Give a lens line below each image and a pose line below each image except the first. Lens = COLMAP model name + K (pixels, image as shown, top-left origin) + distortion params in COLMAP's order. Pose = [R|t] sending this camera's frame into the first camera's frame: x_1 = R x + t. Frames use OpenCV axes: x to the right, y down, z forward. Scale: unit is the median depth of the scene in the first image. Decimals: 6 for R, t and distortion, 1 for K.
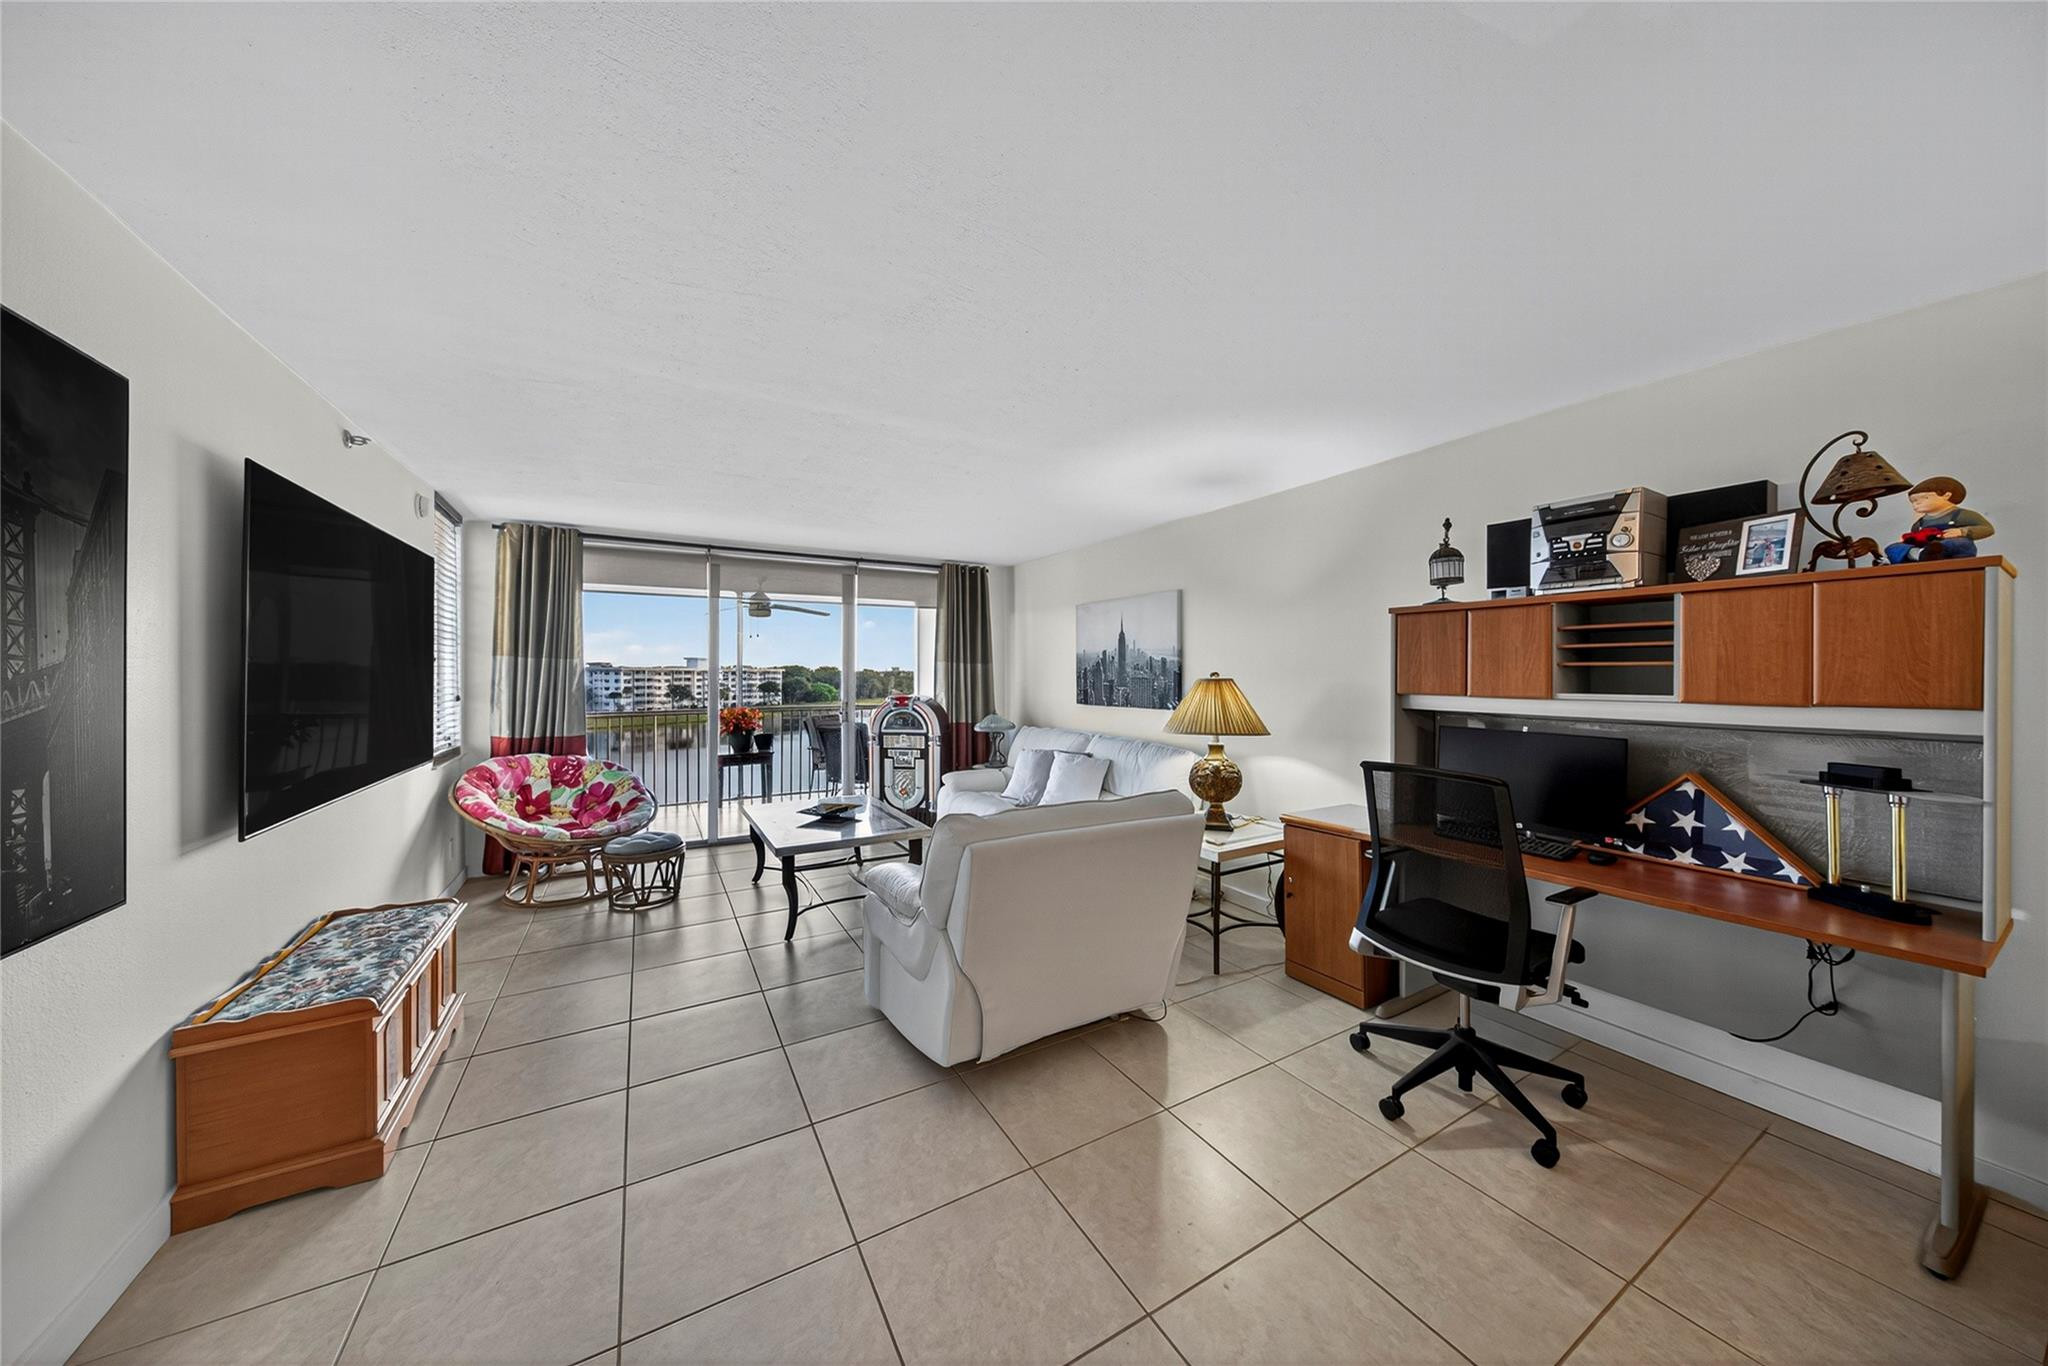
lens RADIAL K [[655.8, 0, 1026.4], [0, 655.8, 674.2], [0, 0, 1]] dist [-0.003150, -0.000376]
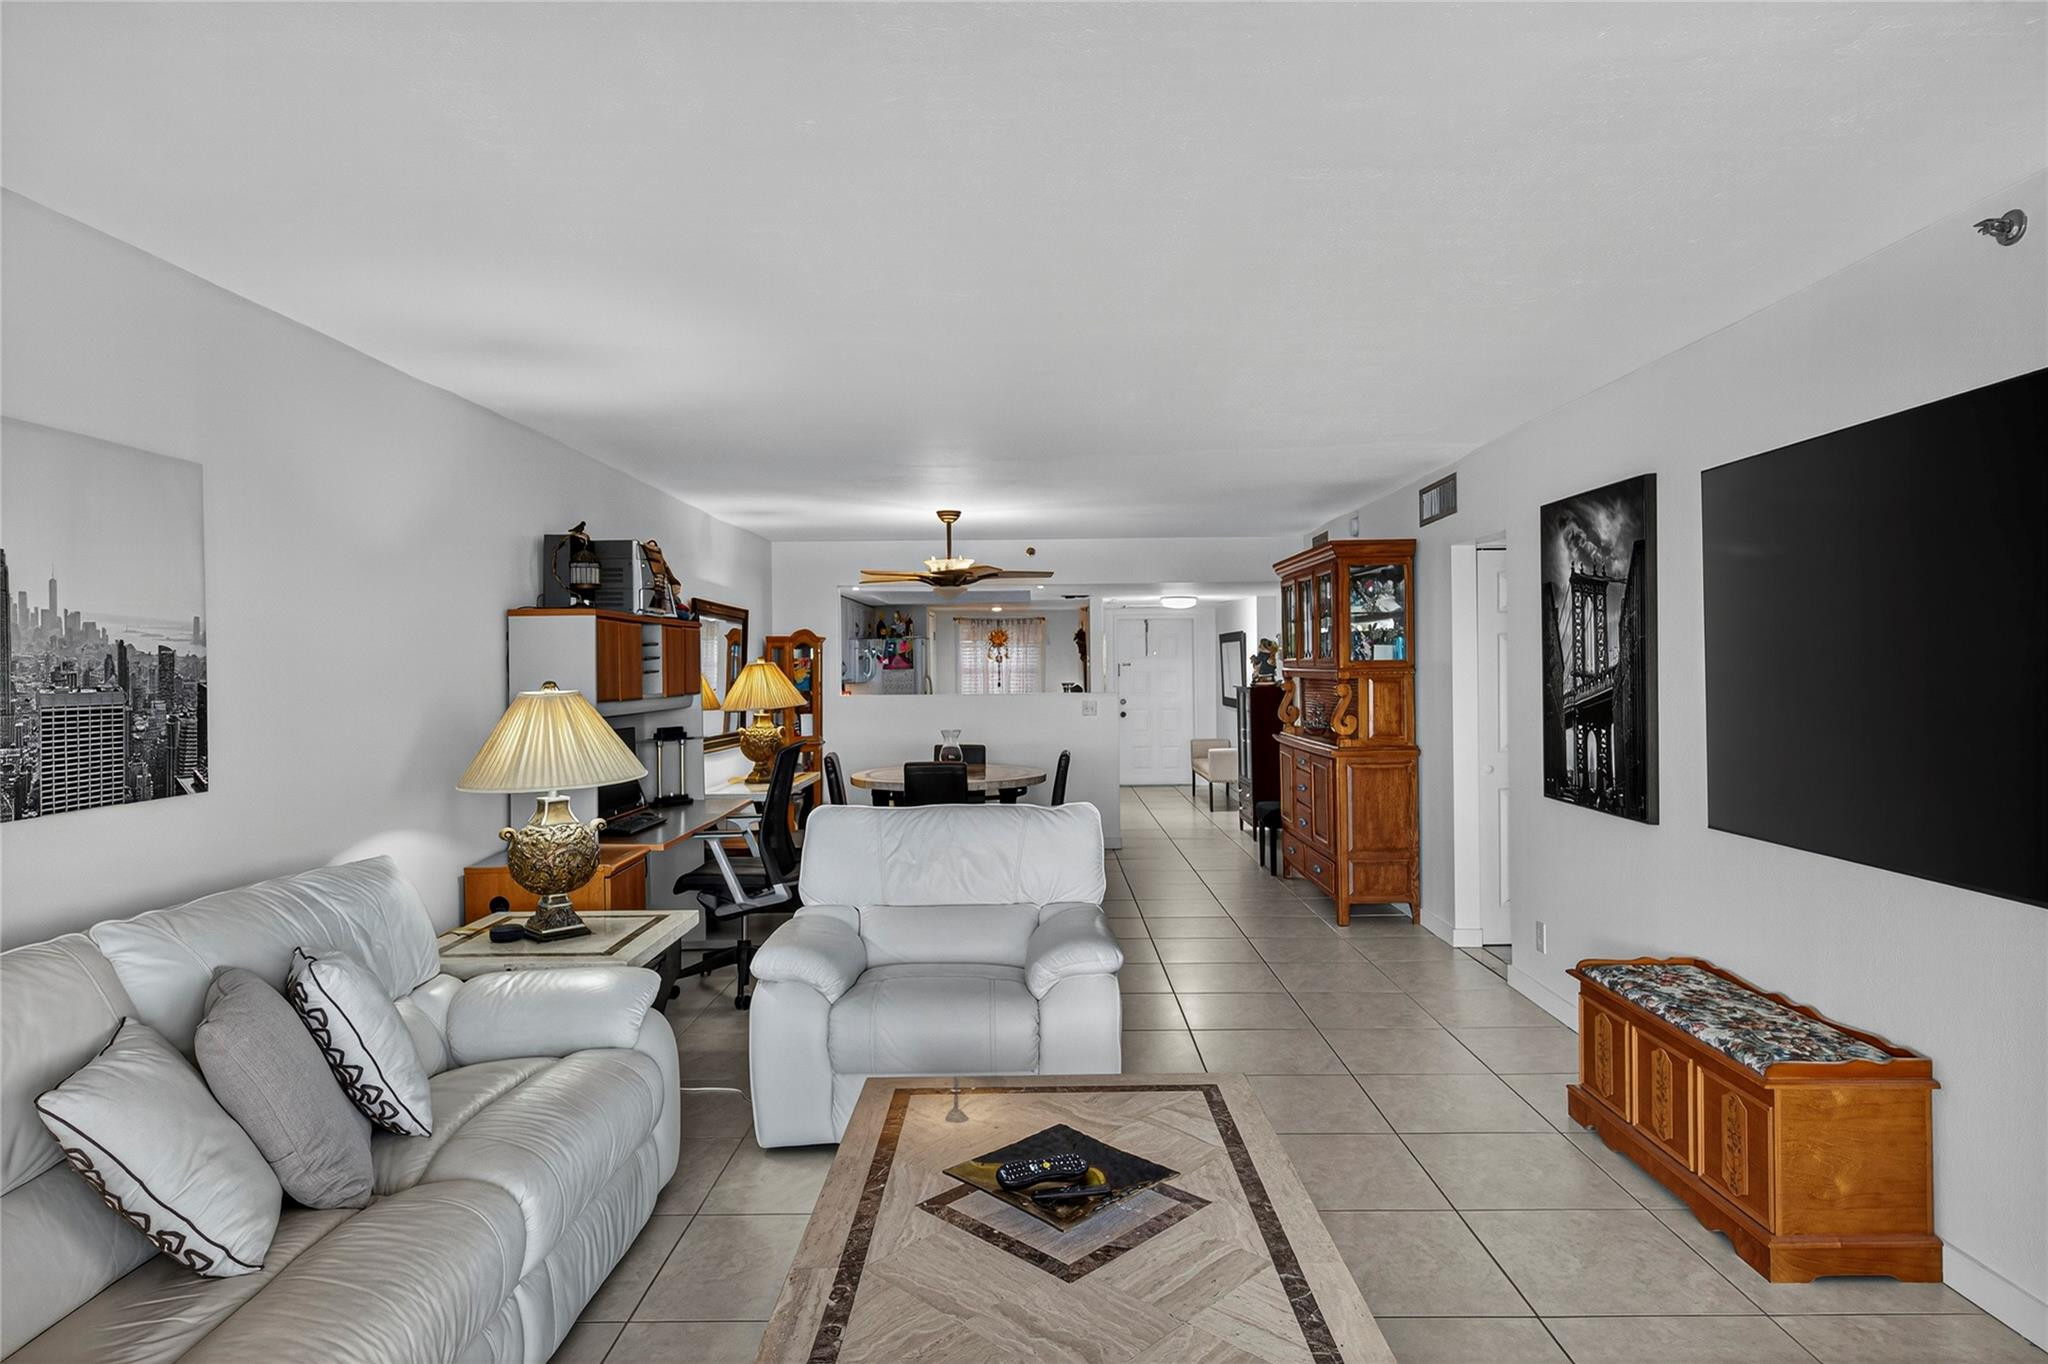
lens RADIAL K [[1268.2, 0, 1035.3], [0, 1268.2, 666.5], [0, 0, 1]] dist [0.003402, -0.003432]
pose [[-0.860923, 0.009206, 0.508652, -0.601168], [0.011748, 0.999929, 0.001787, -0.011795], [-0.508600, 0.007514, -0.860970, 1.541618]]
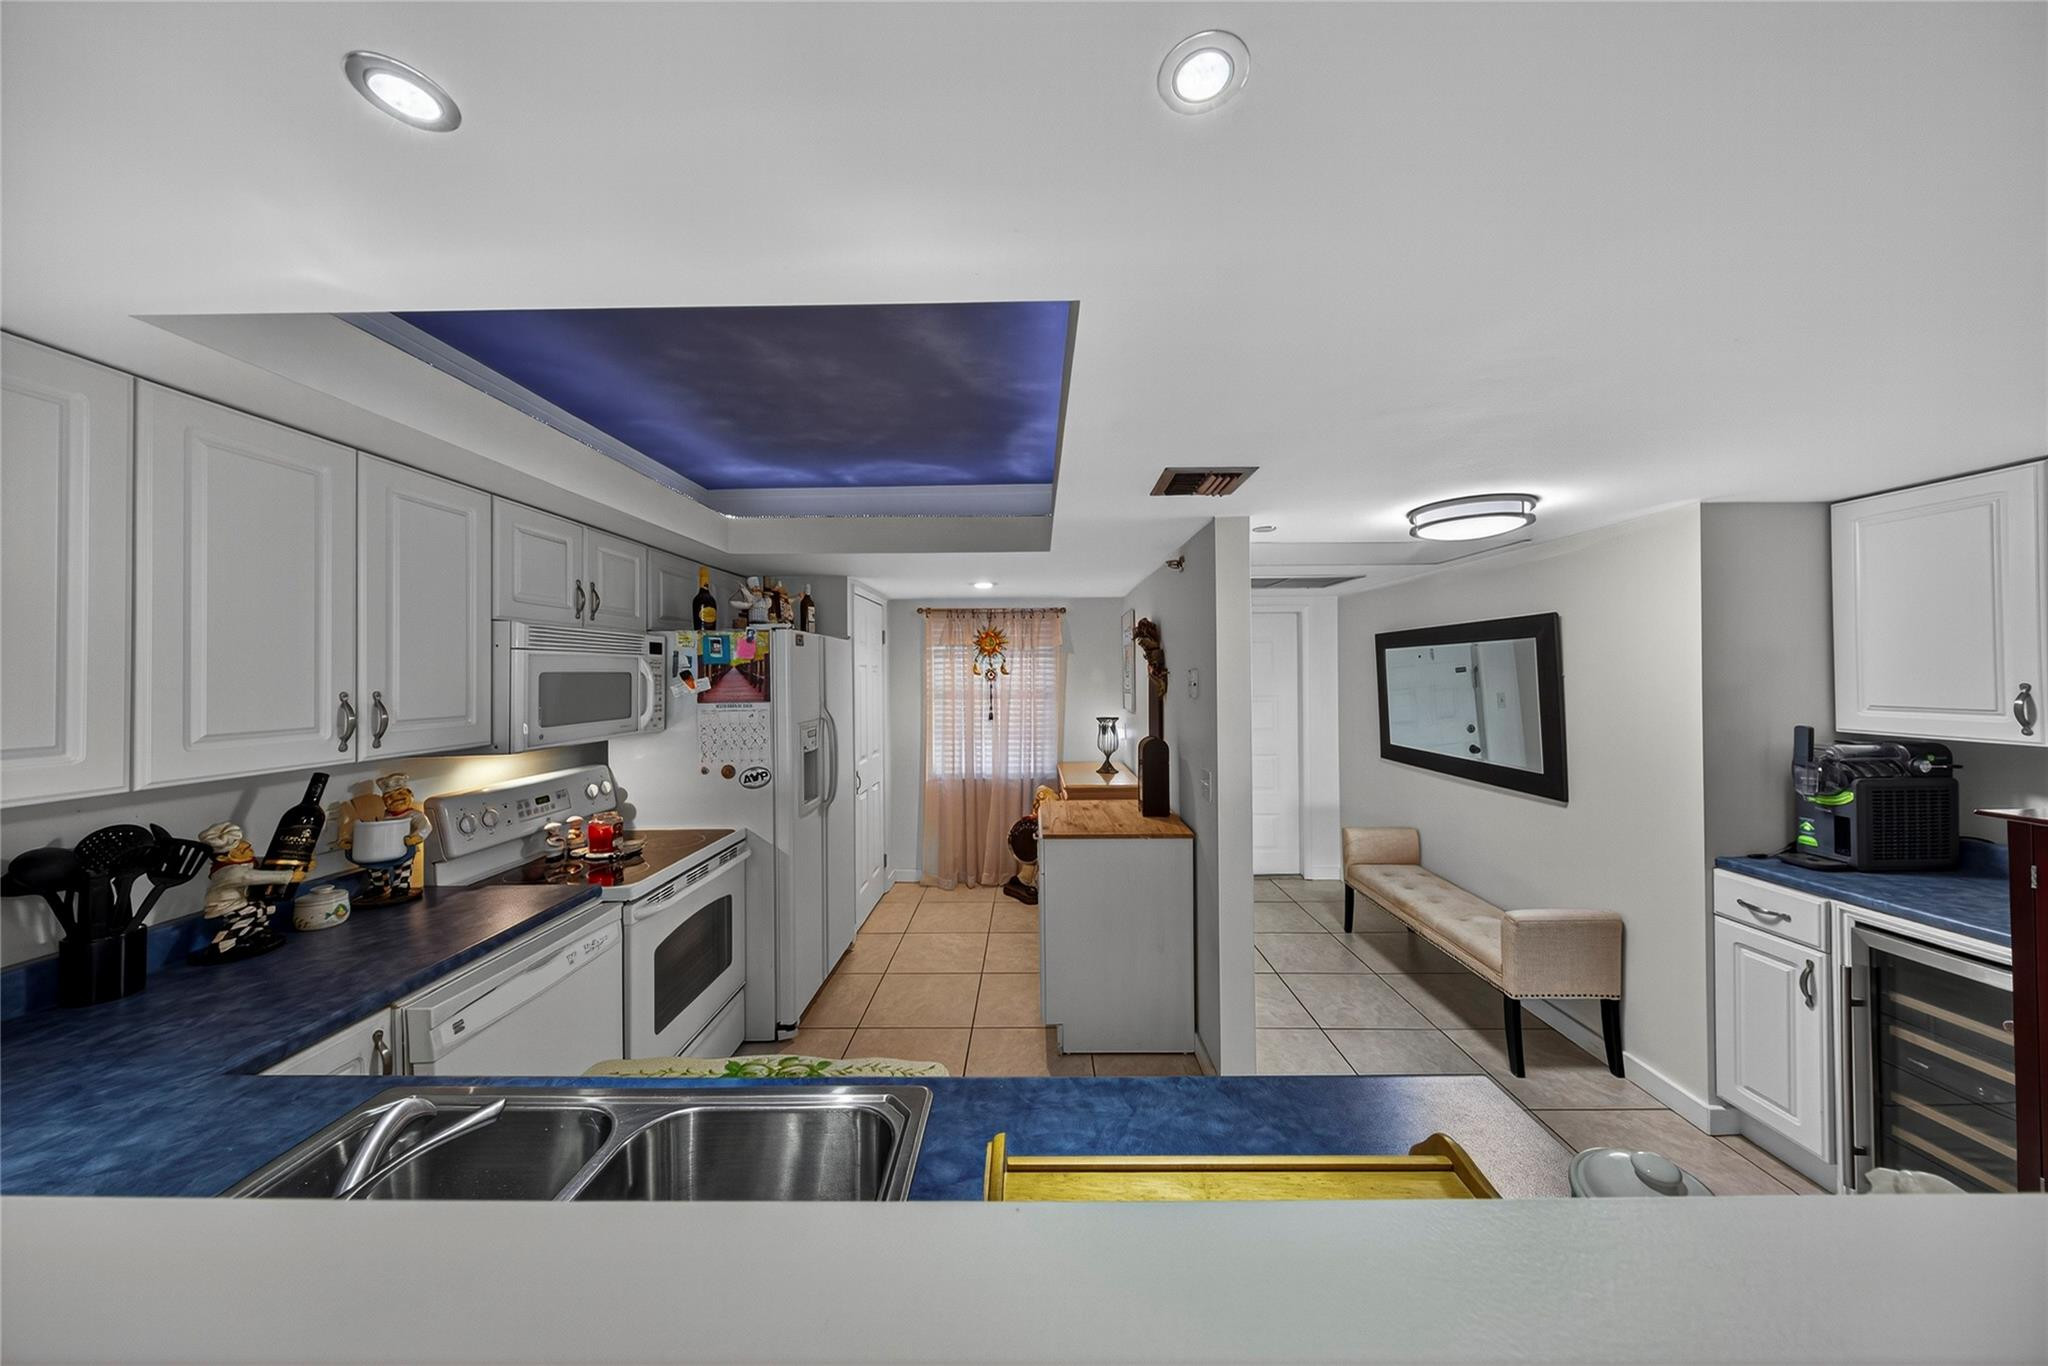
lens RADIAL K [[644.7, 0, 1030.7], [0, 644.7, 669.5], [0, 0, 1]] dist [-0.006577, -0.000125]
pose [[-0.859646, 0.010592, 0.510780, 0.617402], [0.008236, 0.999942, -0.006873, -0.029109], [-0.510823, -0.001701, -0.859684, -0.465266]]
